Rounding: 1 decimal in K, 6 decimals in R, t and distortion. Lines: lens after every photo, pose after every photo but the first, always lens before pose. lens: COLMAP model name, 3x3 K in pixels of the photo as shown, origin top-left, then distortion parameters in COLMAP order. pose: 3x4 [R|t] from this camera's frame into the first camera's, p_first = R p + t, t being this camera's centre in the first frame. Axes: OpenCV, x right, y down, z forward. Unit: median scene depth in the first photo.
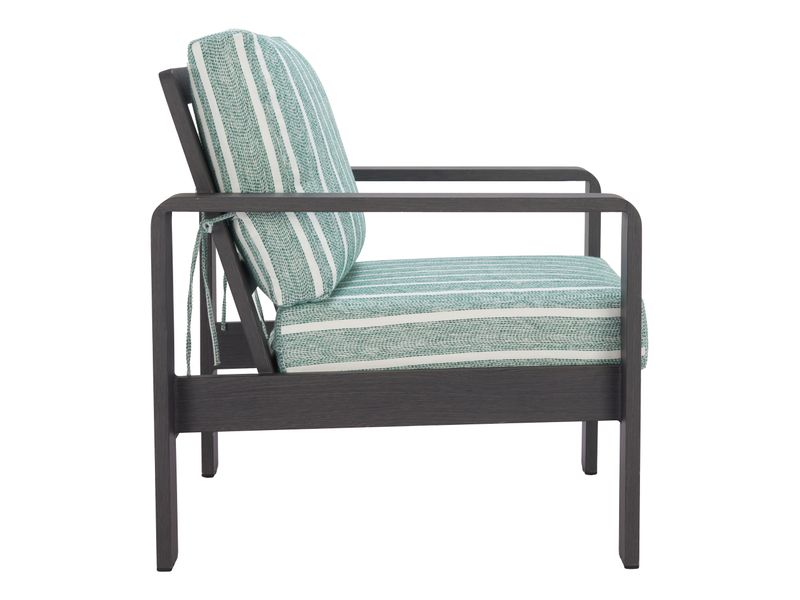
lens RADIAL K [[1892.3, 0, 400.0], [0, 1892.3, 300.0], [0, 0, 1]] dist [0.069415, -0.012577]
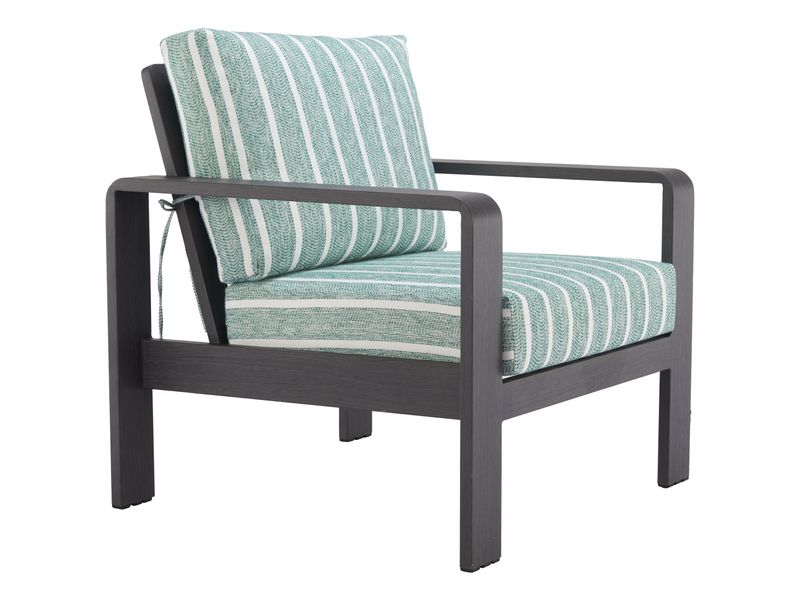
lens RADIAL K [[1892.3, 0, 400.0], [0, 1892.3, 300.0], [0, 0, 1]] dist [0.069415, -0.012577]
pose [[0.814211, 0.075805, -0.575599, 0.646659], [-0.084513, 0.996354, 0.011670, -0.007977], [0.574385, 0.039144, 0.817649, 0.167061]]
